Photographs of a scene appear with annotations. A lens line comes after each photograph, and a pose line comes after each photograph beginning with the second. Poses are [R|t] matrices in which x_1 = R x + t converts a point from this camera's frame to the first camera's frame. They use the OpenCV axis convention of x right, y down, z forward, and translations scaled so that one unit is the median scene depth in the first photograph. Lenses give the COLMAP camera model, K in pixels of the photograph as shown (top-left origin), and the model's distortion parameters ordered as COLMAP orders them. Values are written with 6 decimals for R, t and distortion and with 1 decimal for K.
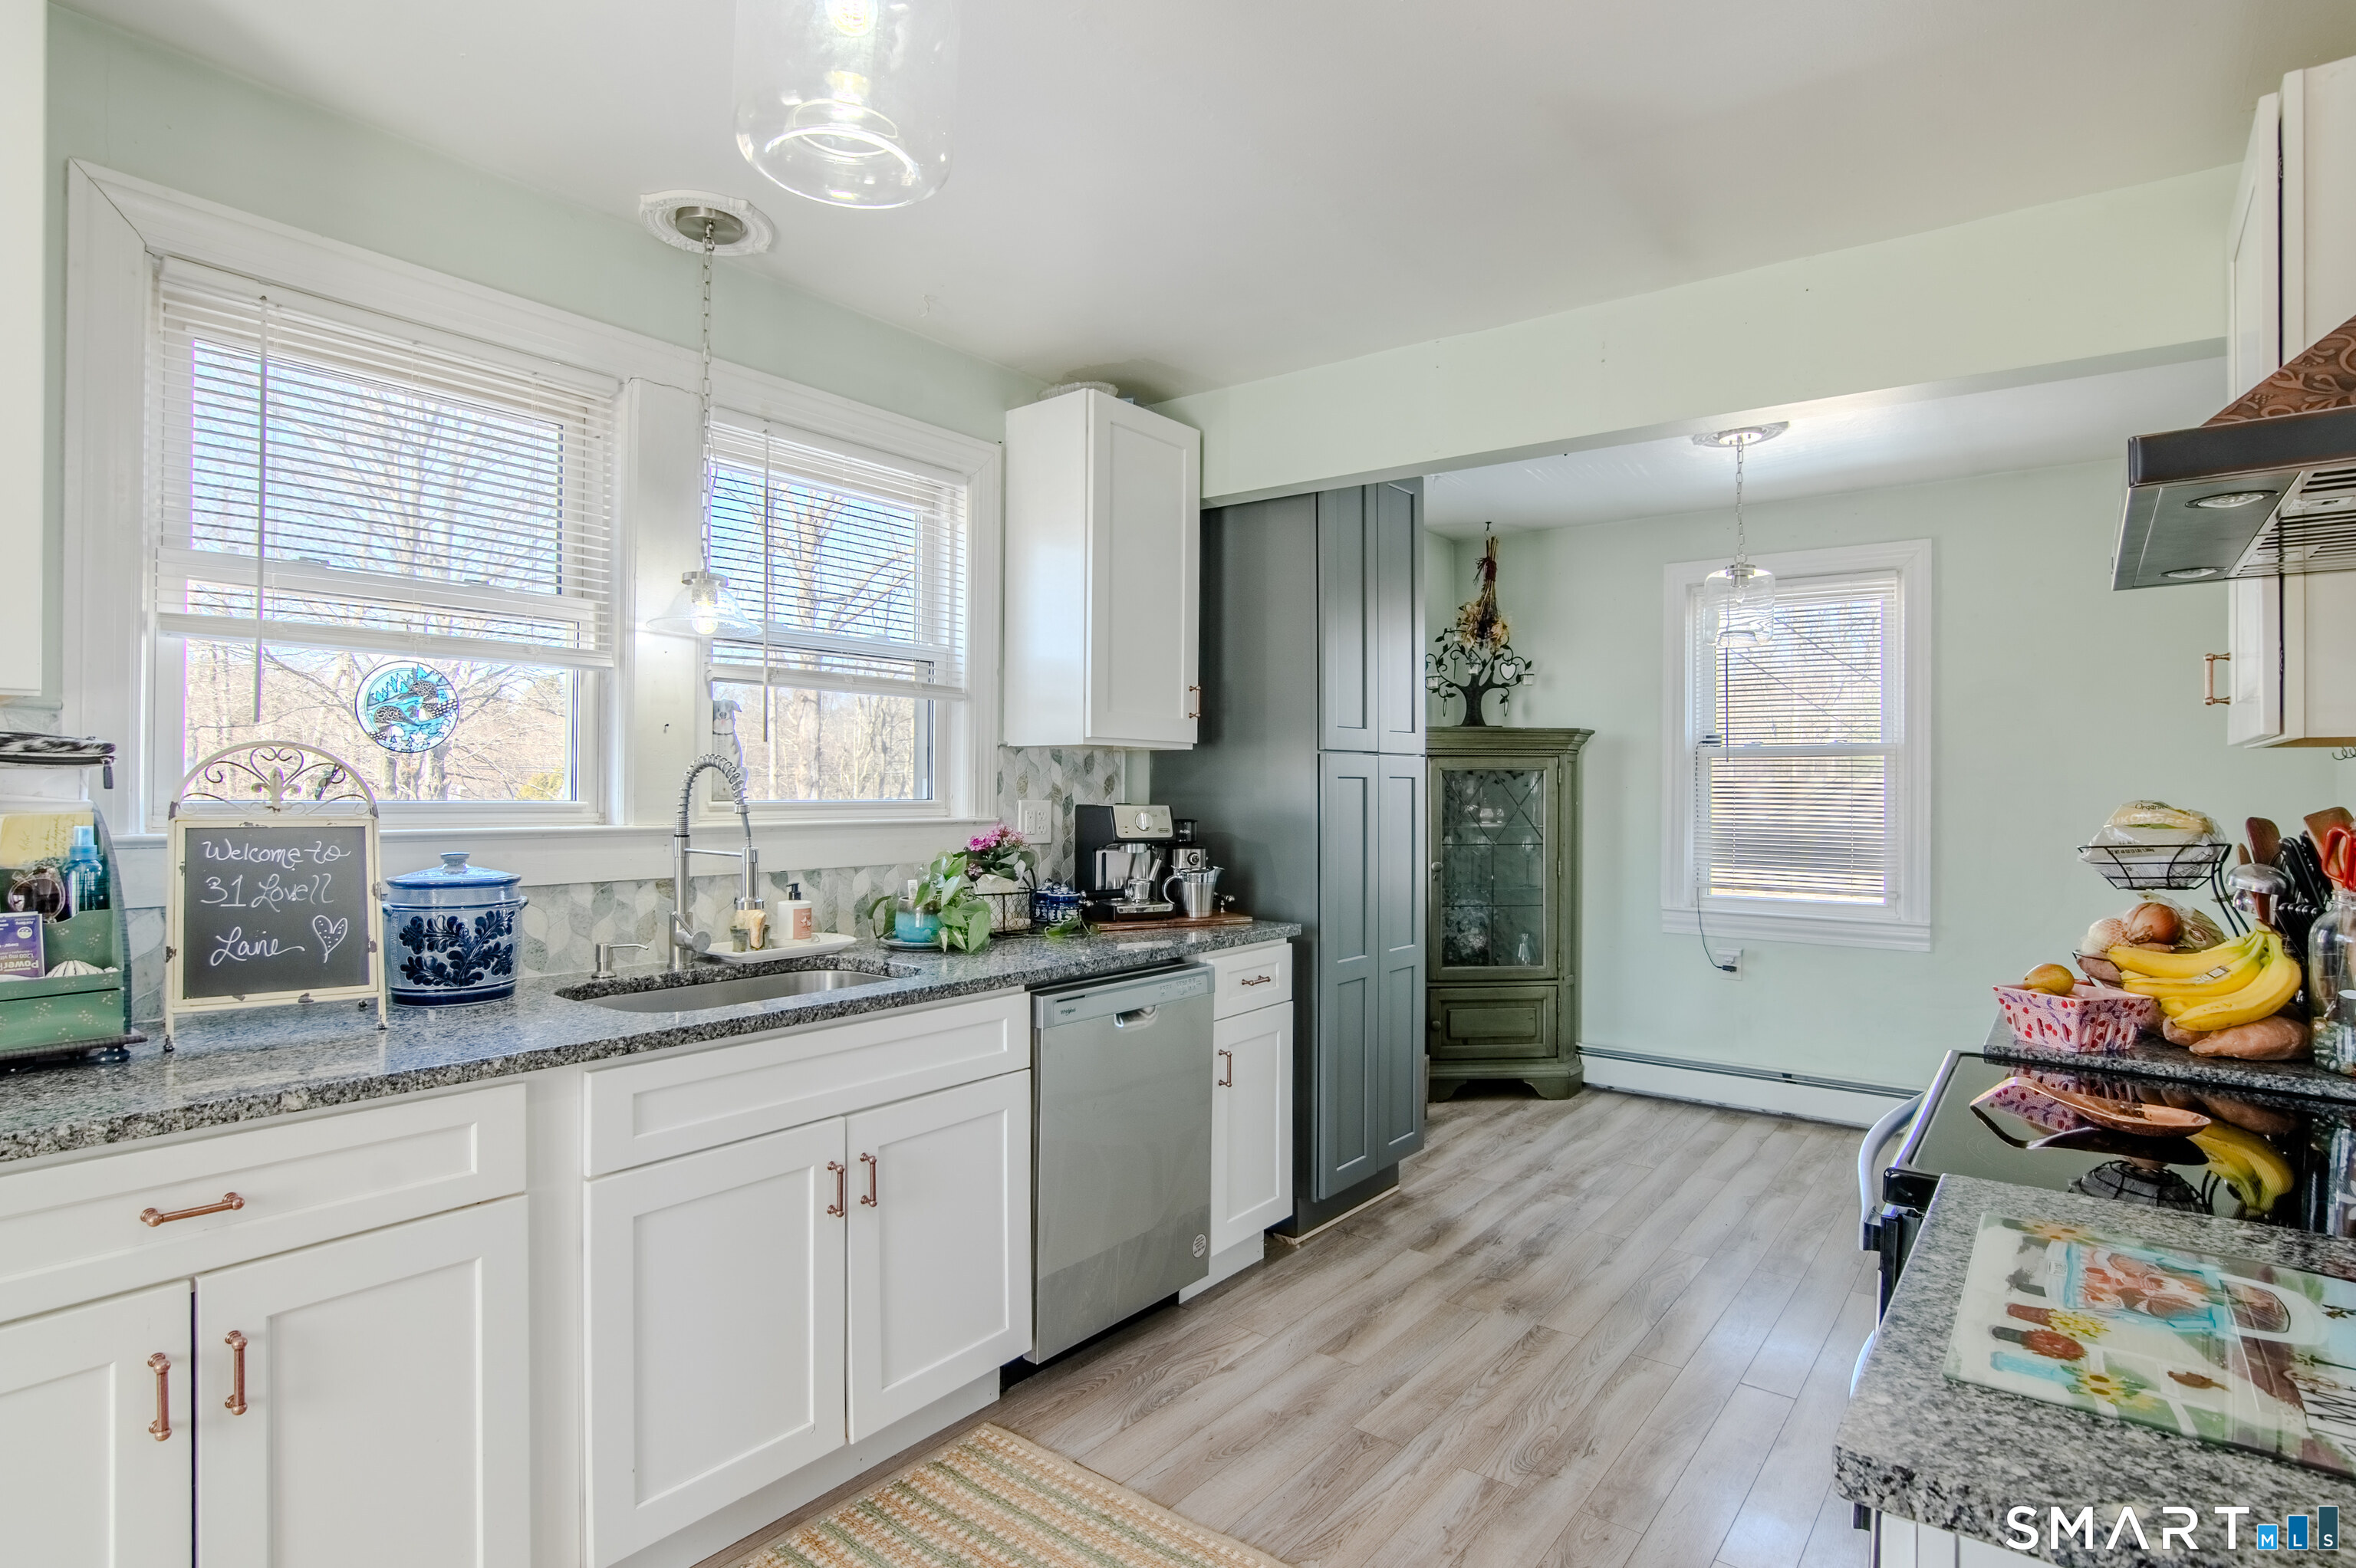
lens RADIAL K [[1195.6, 0, 1185.7], [0, 1195.6, 780.6], [0, 0, 1]] dist [-0.023390, 0.000074]
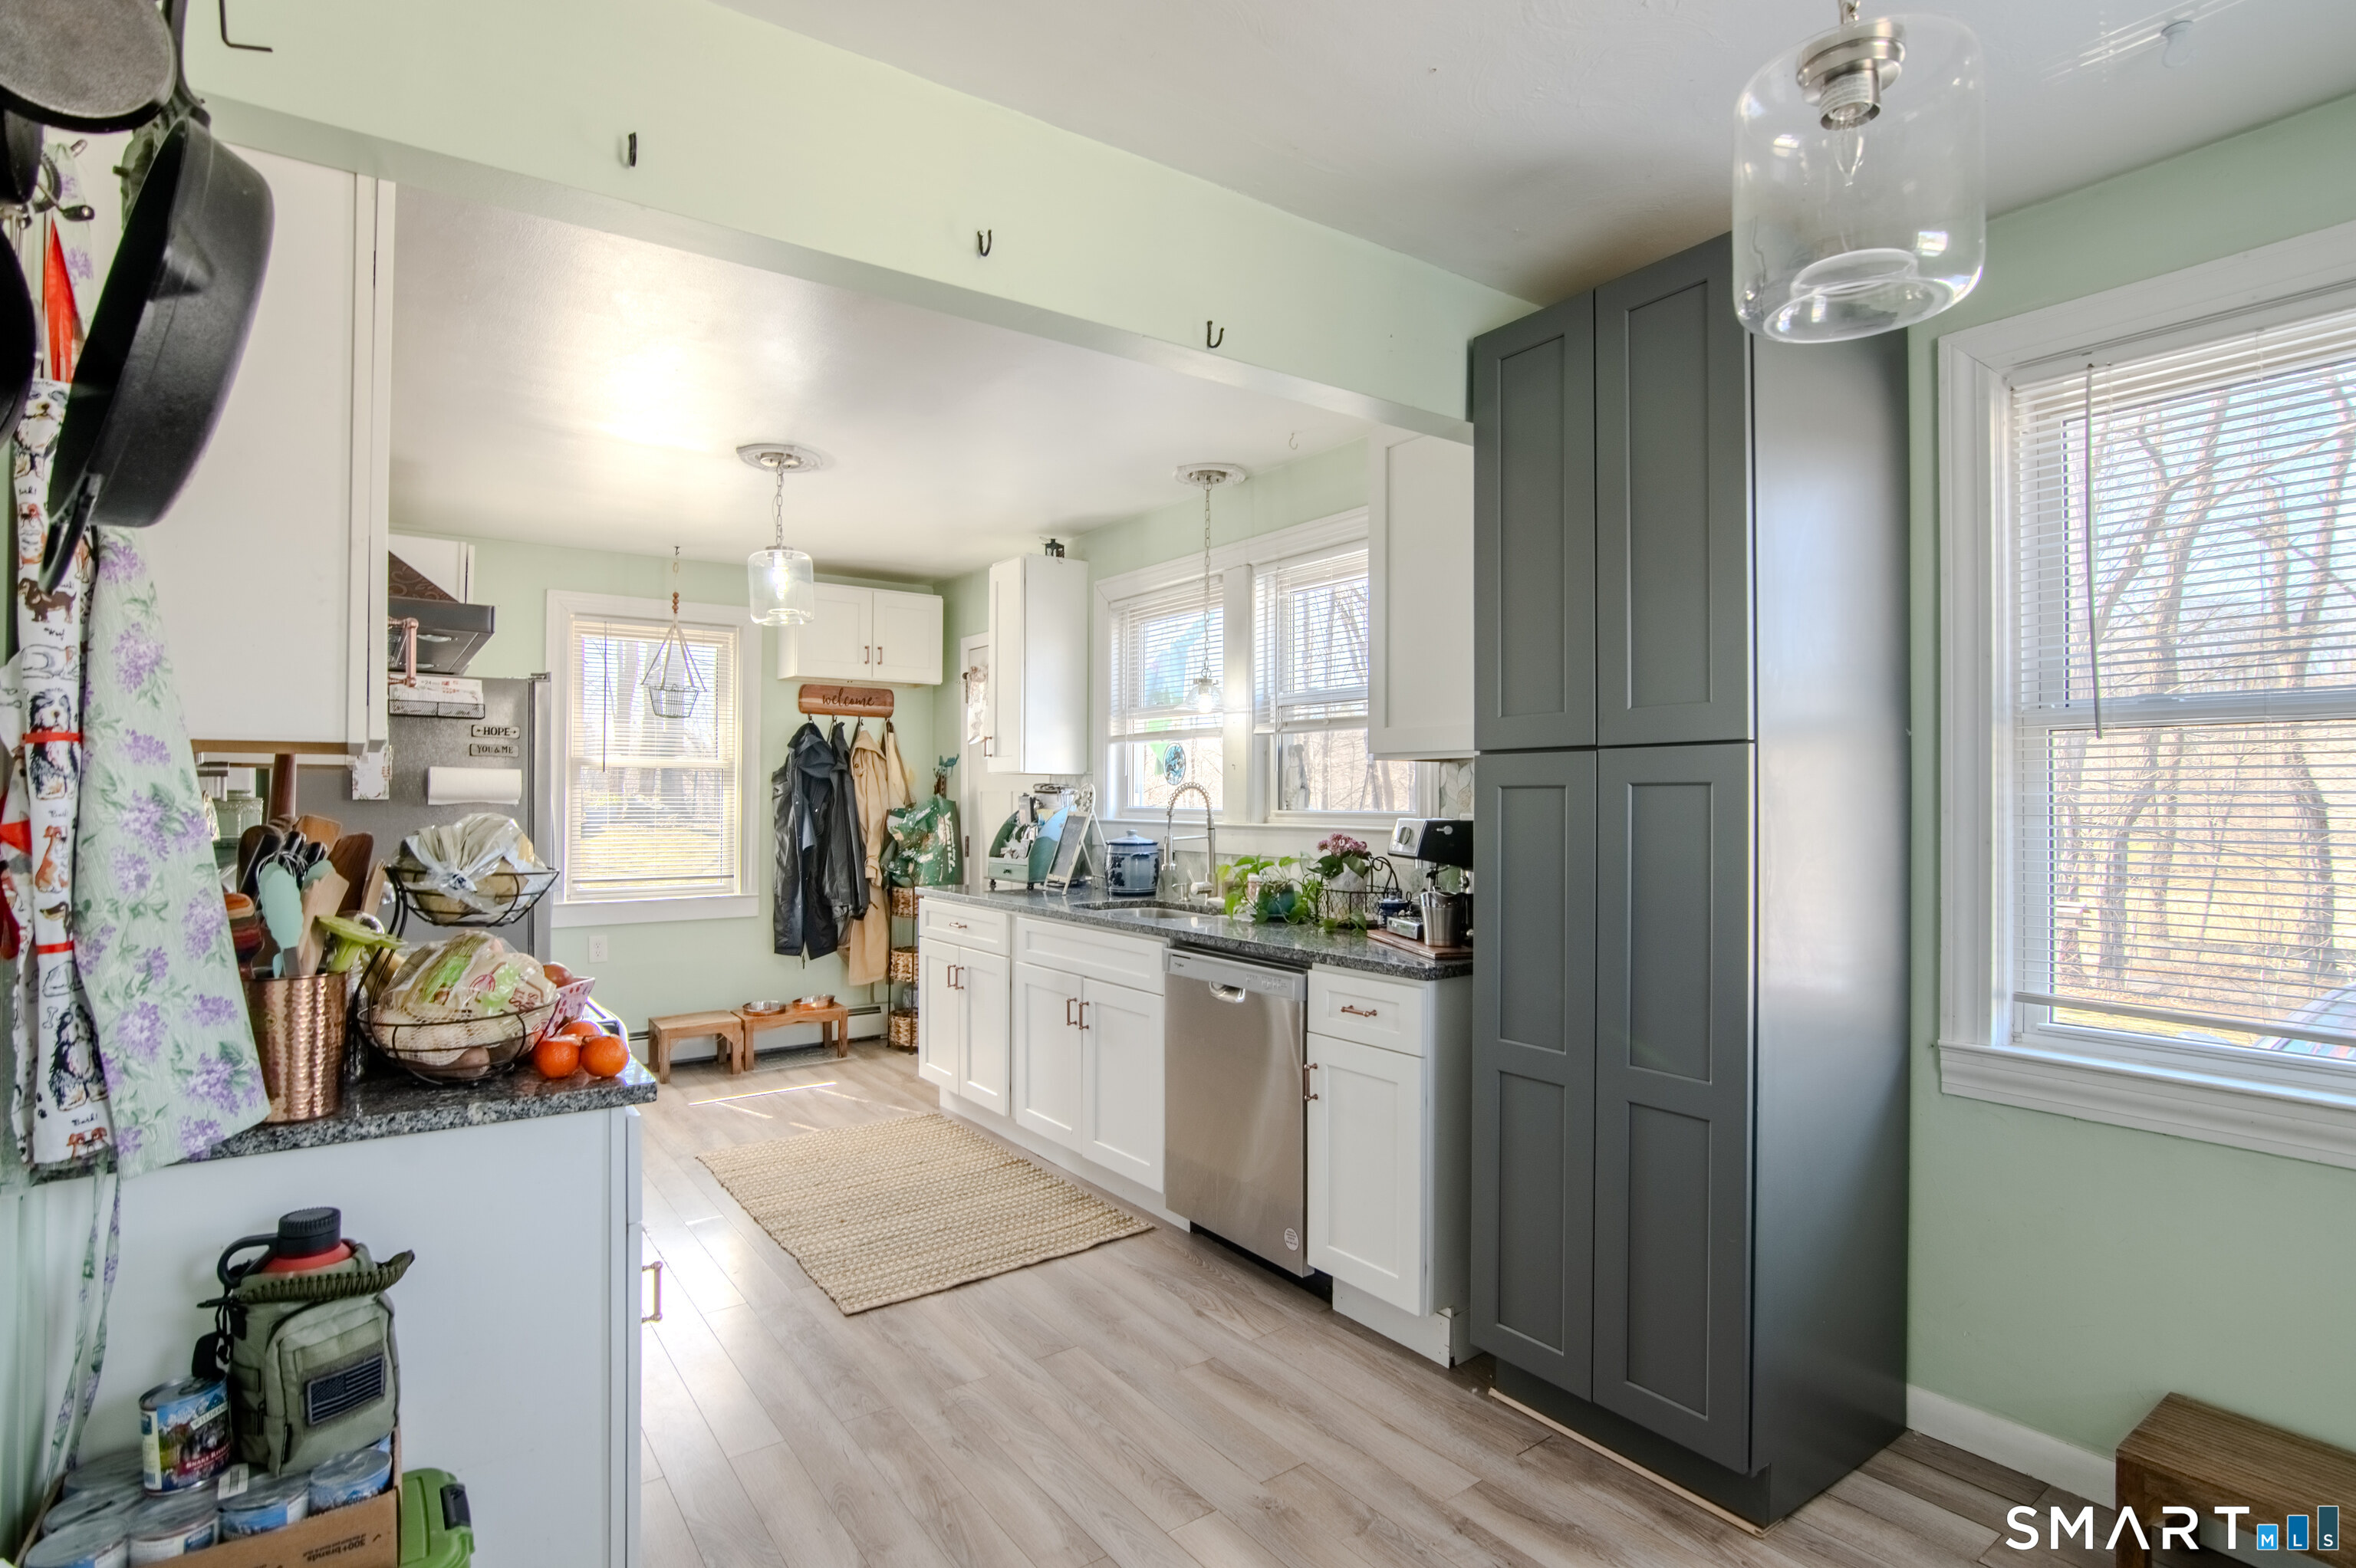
lens RADIAL K [[1156.1, 0, 1171.3], [0, 1156.1, 791.6], [0, 0, 1]] dist [-0.021726, -0.000050]
pose [[-0.287844, -0.010709, -0.957617, 1.123145], [0.001854, 0.999929, -0.011740, 0.010383], [0.957676, -0.005154, -0.287804, 1.319980]]
